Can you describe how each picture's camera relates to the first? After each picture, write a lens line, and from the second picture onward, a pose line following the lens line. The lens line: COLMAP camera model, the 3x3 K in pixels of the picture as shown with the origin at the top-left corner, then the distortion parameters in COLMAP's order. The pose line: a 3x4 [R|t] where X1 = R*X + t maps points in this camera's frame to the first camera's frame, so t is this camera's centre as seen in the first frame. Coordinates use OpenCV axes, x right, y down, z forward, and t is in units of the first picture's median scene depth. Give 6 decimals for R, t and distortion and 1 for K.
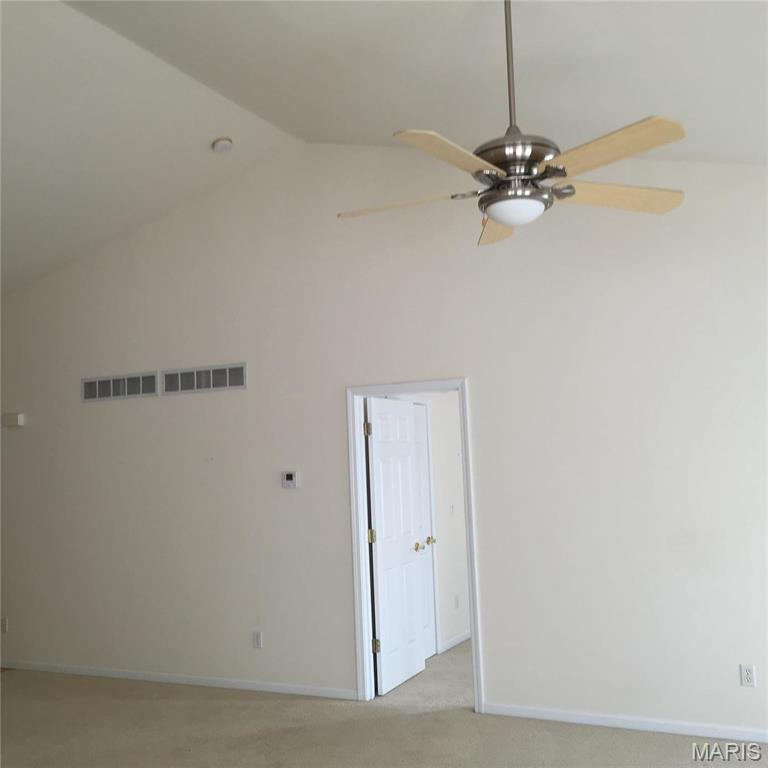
lens RADIAL K [[875.1, 0, 381.4], [0, 875.1, 383.4], [0, 0, 1]] dist [0.060582, -0.027998]
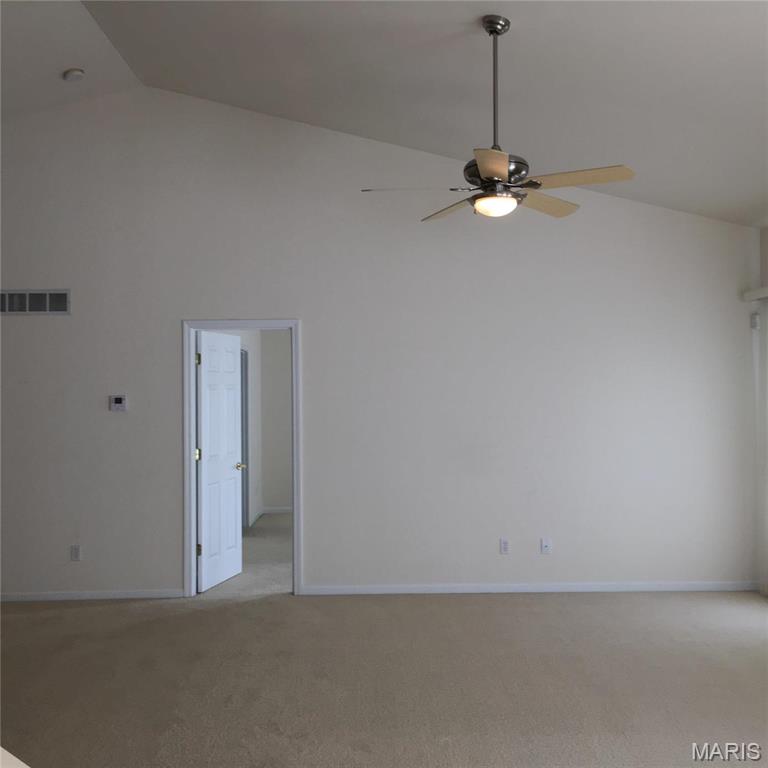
lens RADIAL K [[875.1, 0, 381.4], [0, 875.1, 383.4], [0, 0, 1]] dist [0.060582, -0.027998]
pose [[0.892858, 0.033693, 0.449077, -0.309809], [-0.060853, 0.997078, 0.046179, 0.017312], [-0.446208, -0.068559, 0.892299, -0.100655]]
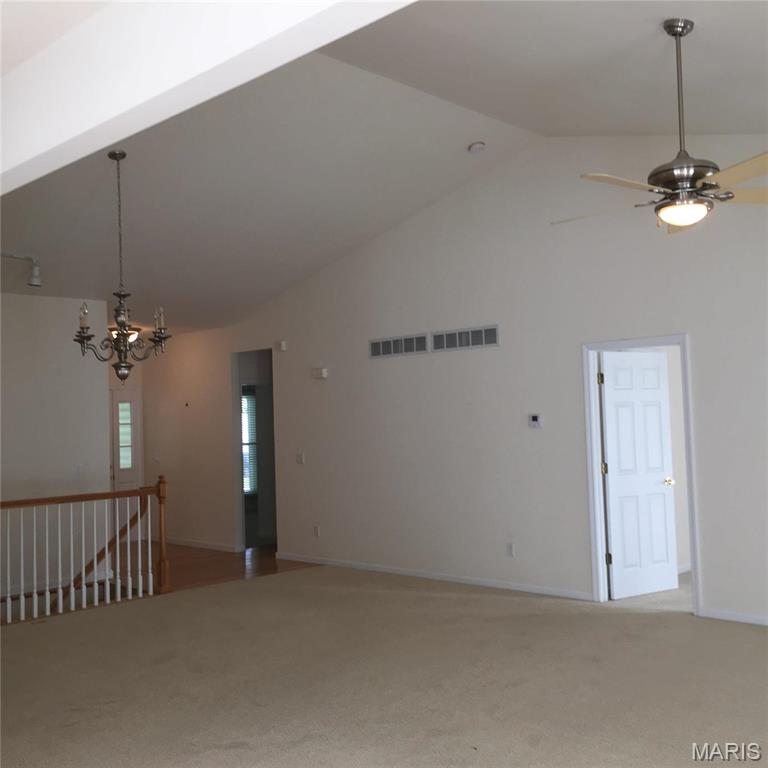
lens RADIAL K [[875.1, 0, 381.4], [0, 875.1, 383.4], [0, 0, 1]] dist [0.060582, -0.027998]
pose [[0.955317, -0.003083, -0.295567, 0.052261], [0.018468, 0.998614, 0.049276, -0.005385], [0.295005, -0.052532, 0.954050, -0.220395]]
